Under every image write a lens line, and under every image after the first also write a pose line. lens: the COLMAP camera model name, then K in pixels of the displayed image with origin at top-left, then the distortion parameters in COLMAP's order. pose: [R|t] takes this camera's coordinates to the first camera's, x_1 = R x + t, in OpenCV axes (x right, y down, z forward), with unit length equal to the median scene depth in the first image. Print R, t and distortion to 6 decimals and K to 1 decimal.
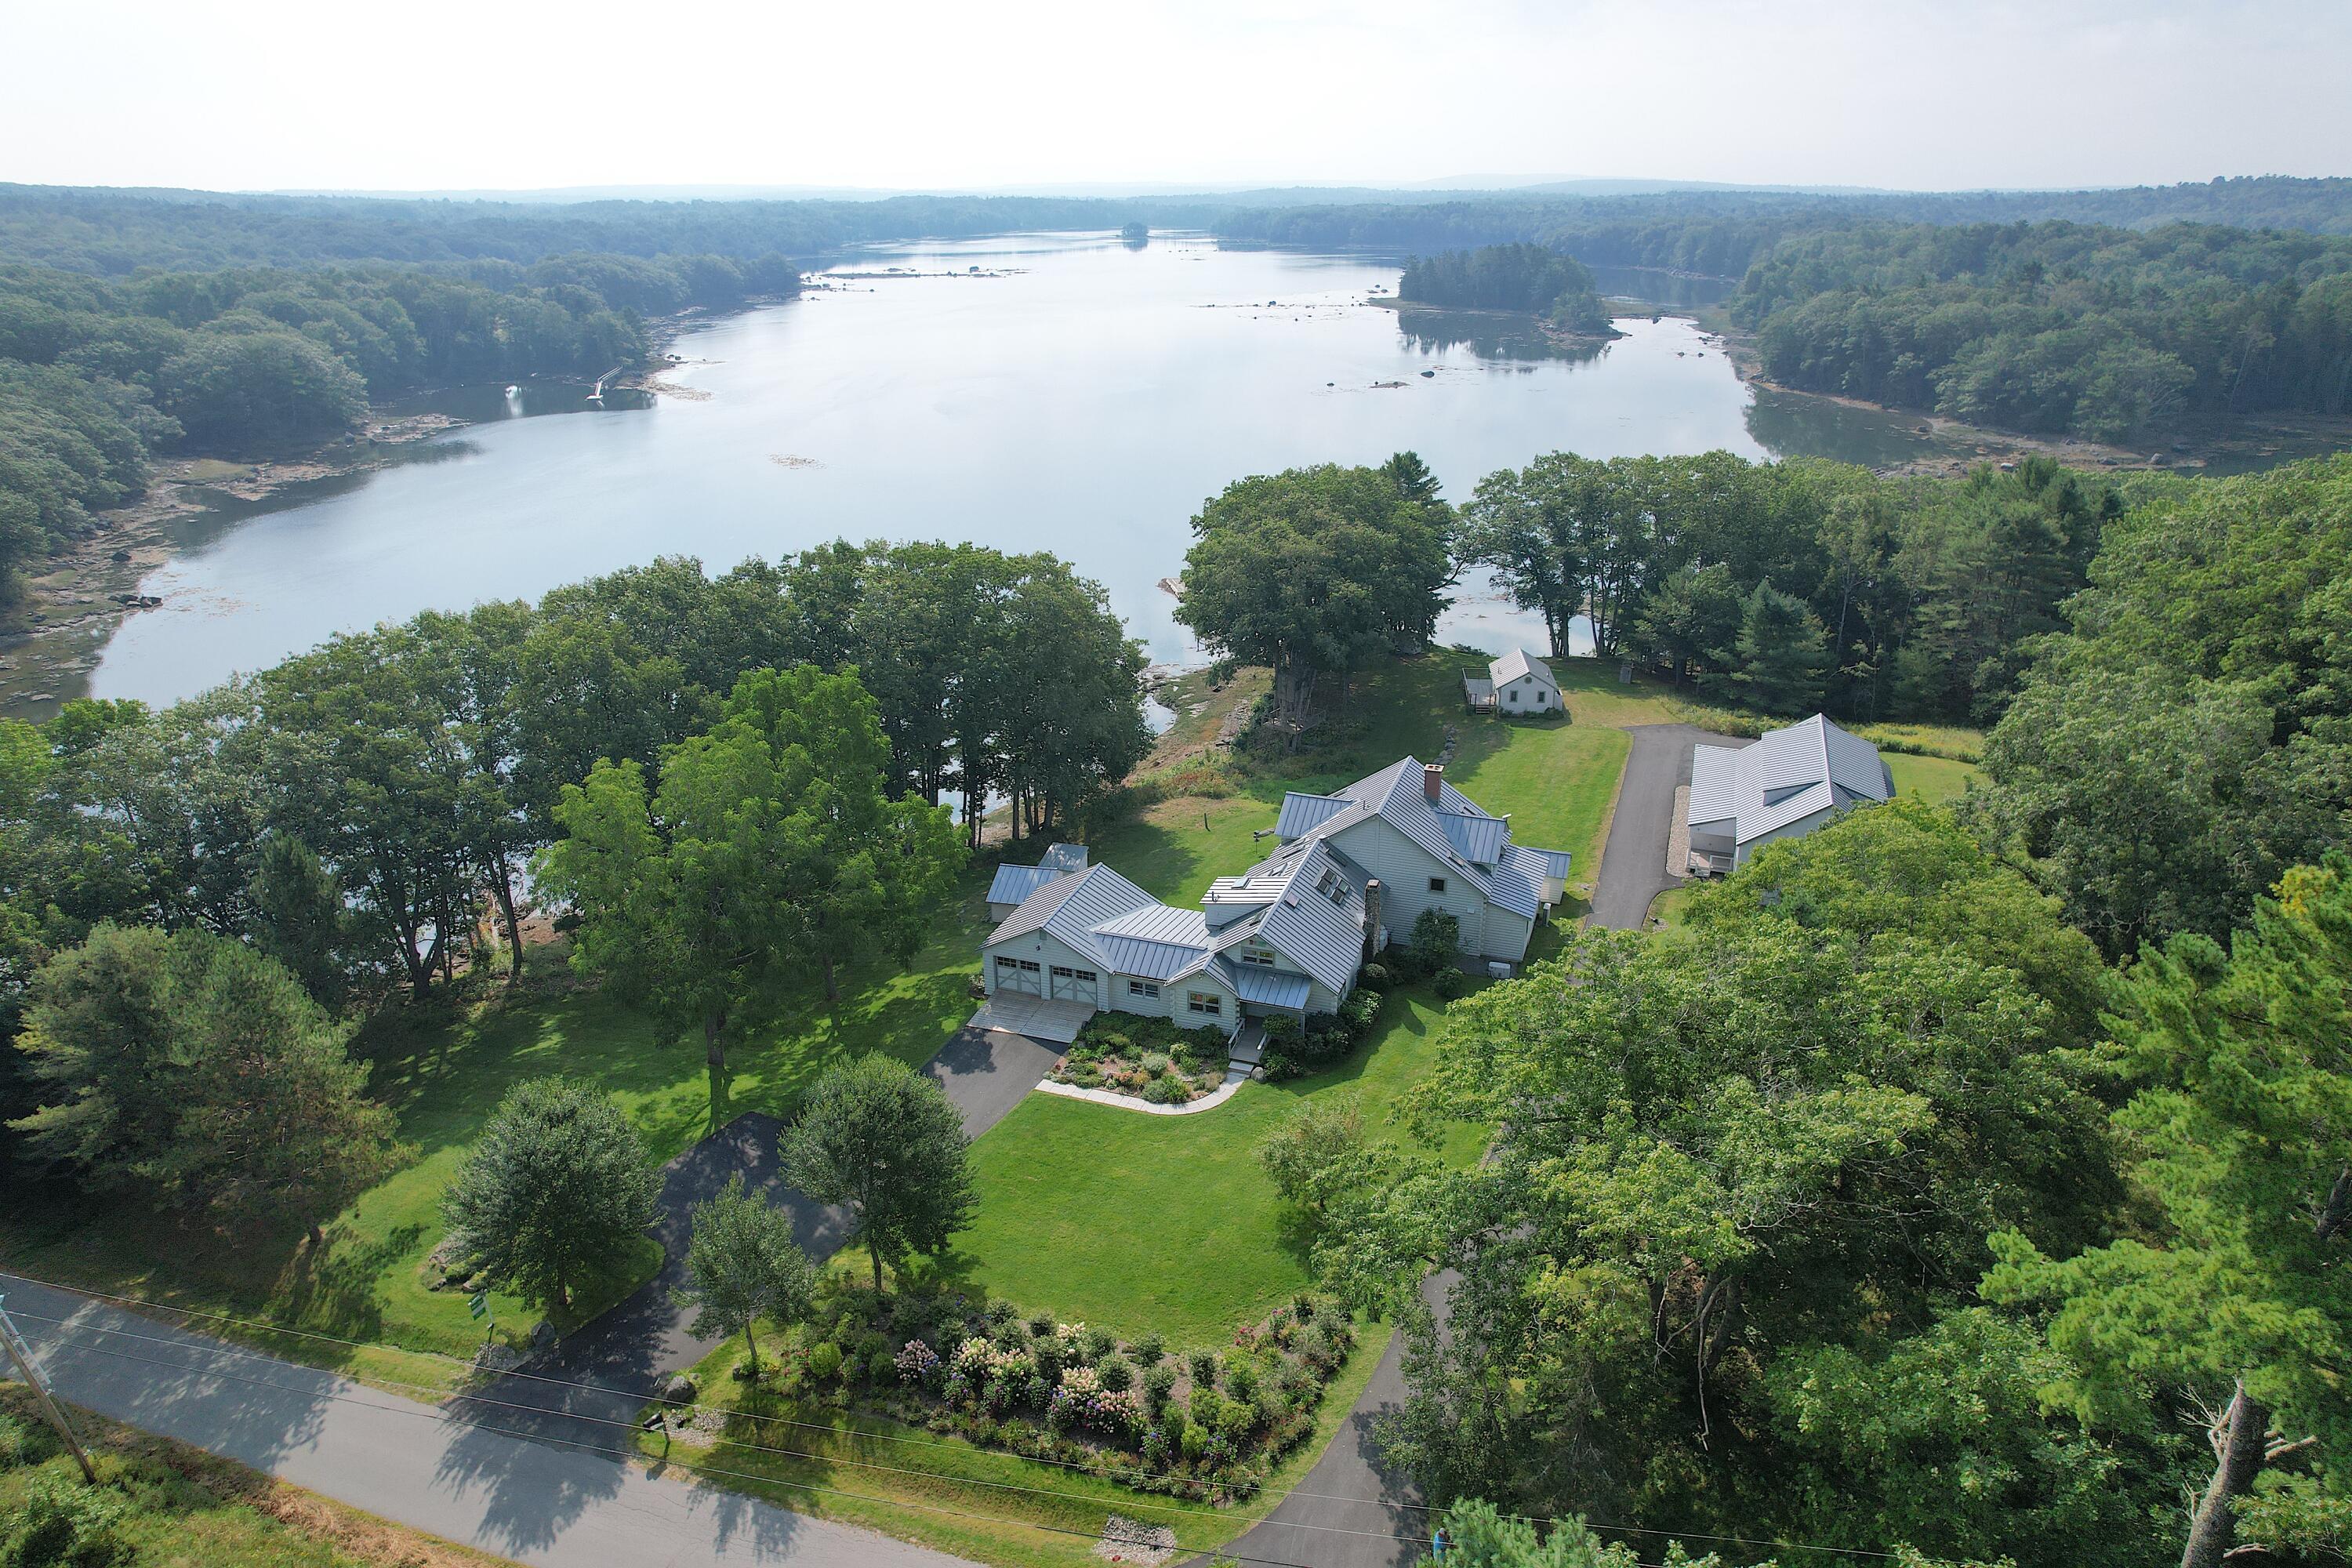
lens RADIAL K [[1515.3, 0, 1176.0], [0, 1515.3, 784.0], [0, 0, 1]] dist [-0.080747, 0.067095]
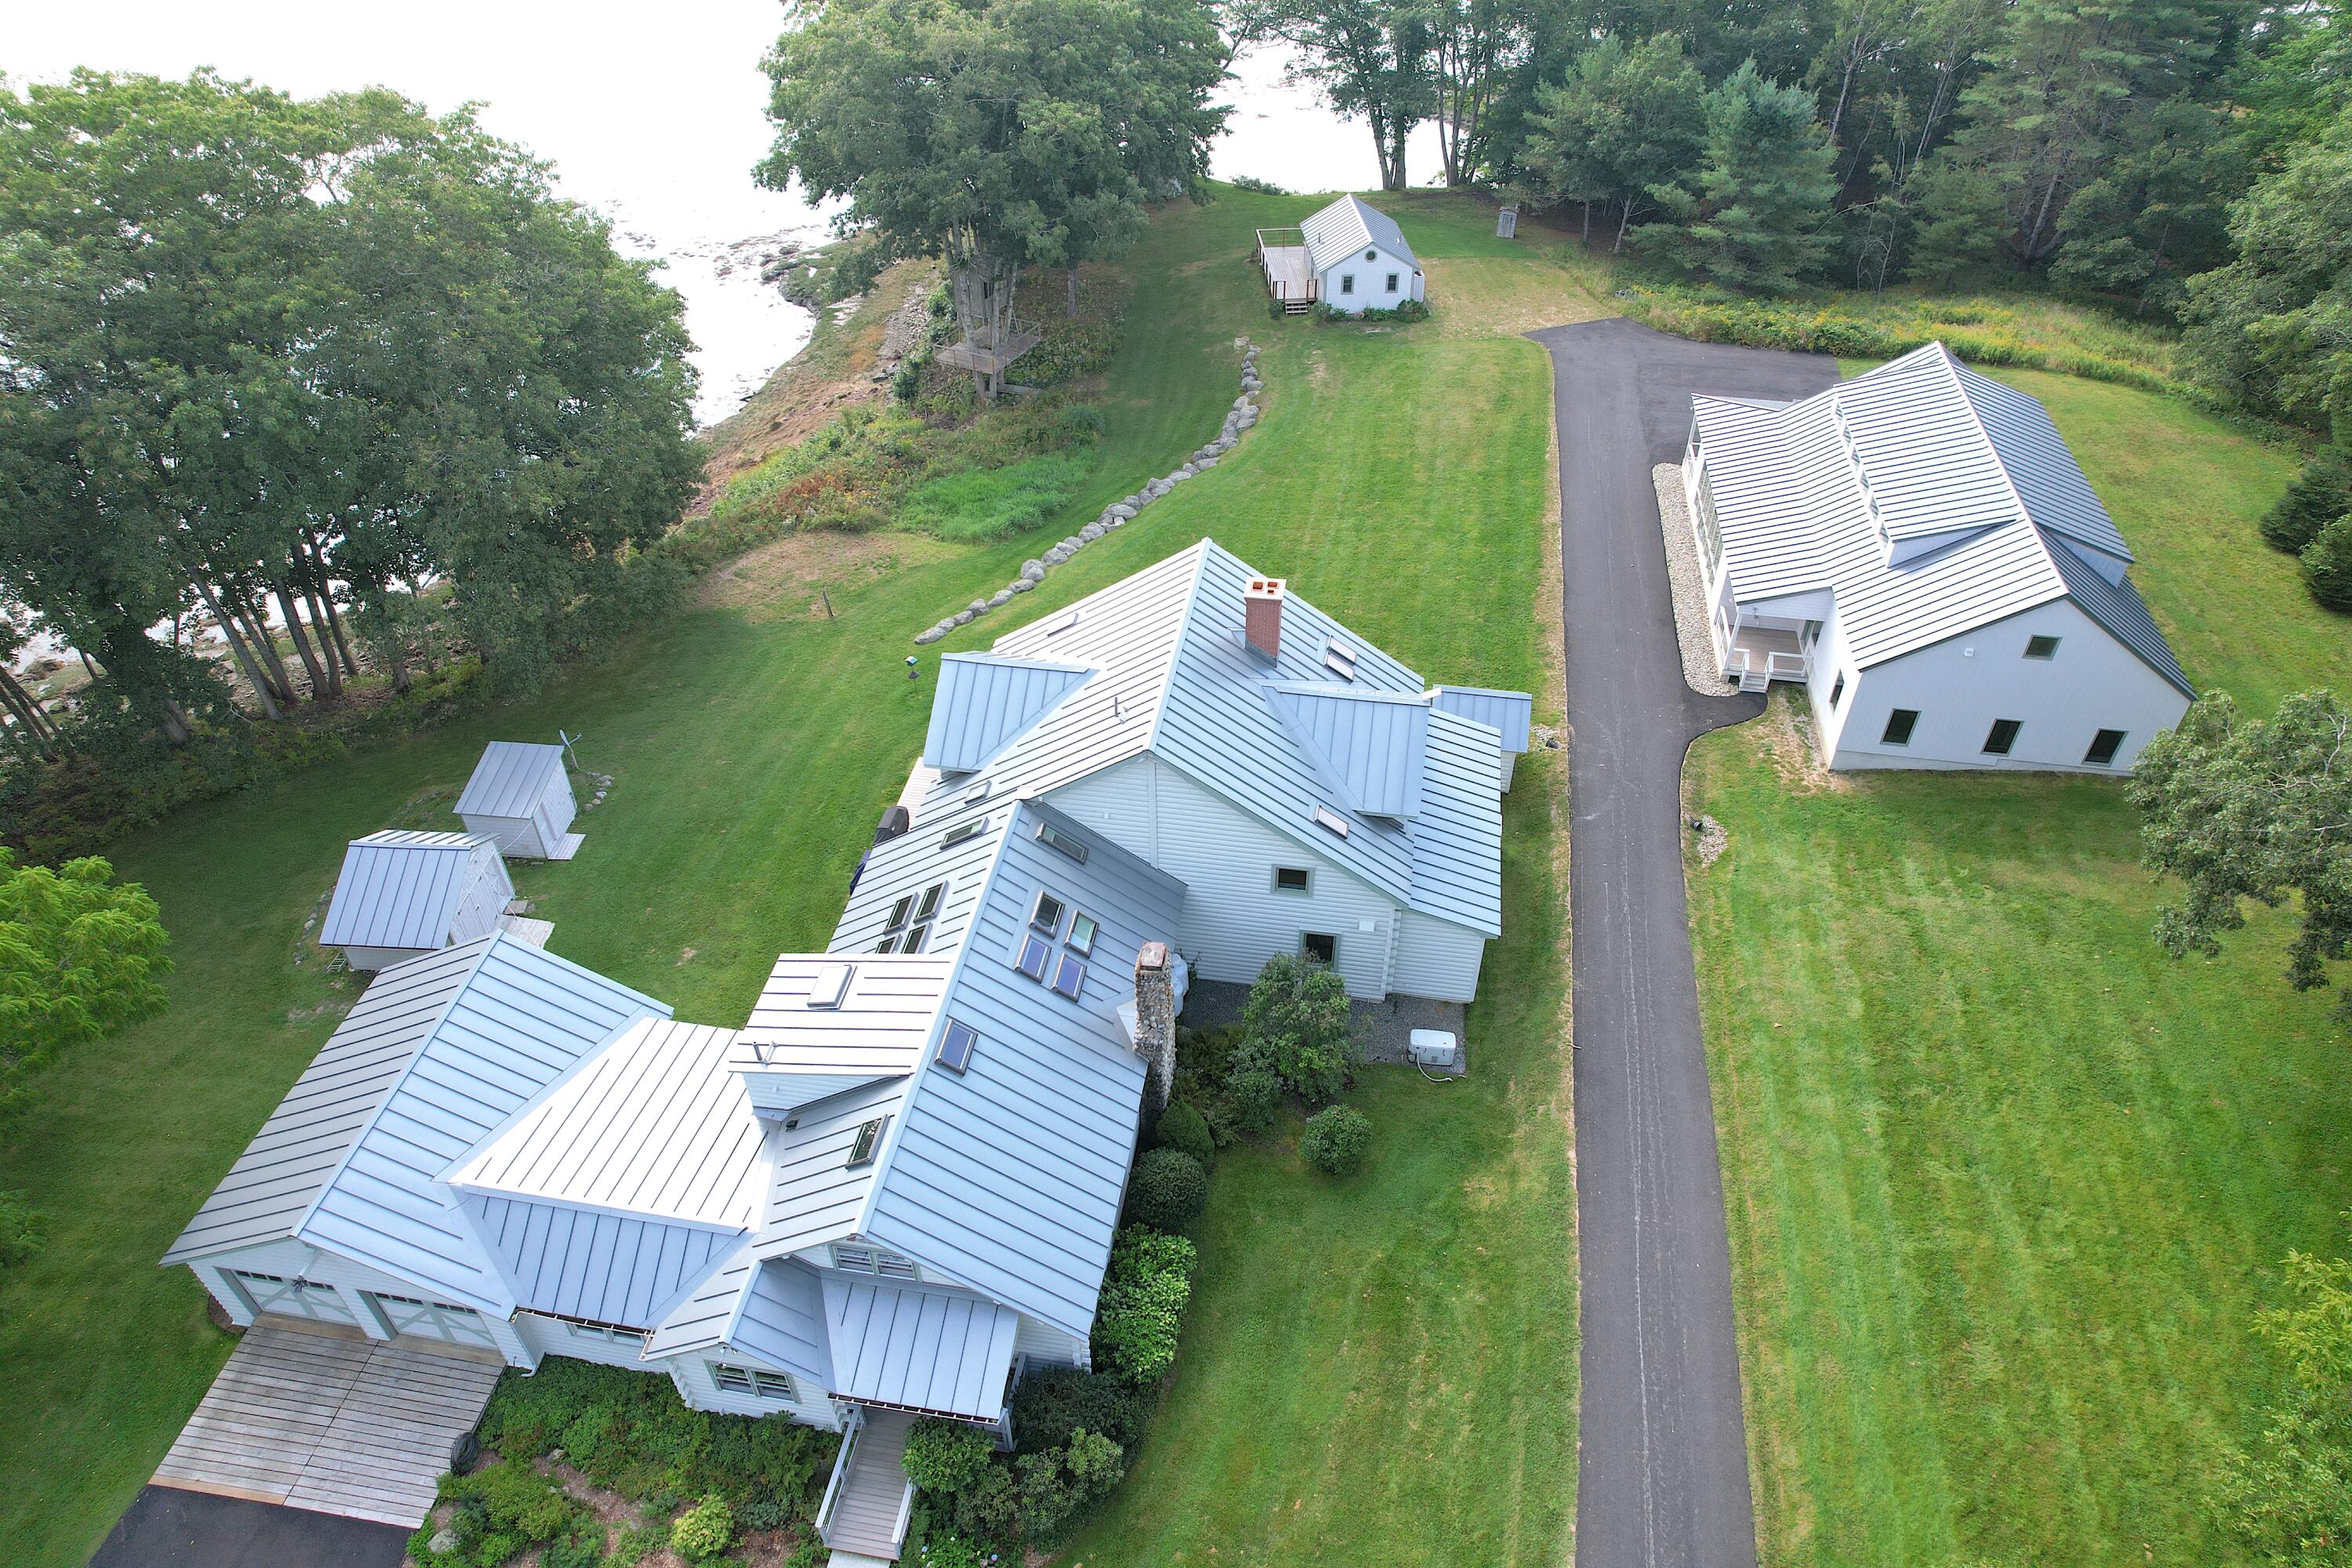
lens RADIAL K [[1515.3, 0, 1176.0], [0, 1515.3, 784.0], [0, 0, 1]] dist [-0.080747, 0.067095]
pose [[0.984751, -0.111355, 0.133664, 0.075760], [0.062450, 0.943367, 0.325820, -0.098598], [-0.162376, -0.312504, 0.935935, 0.546111]]
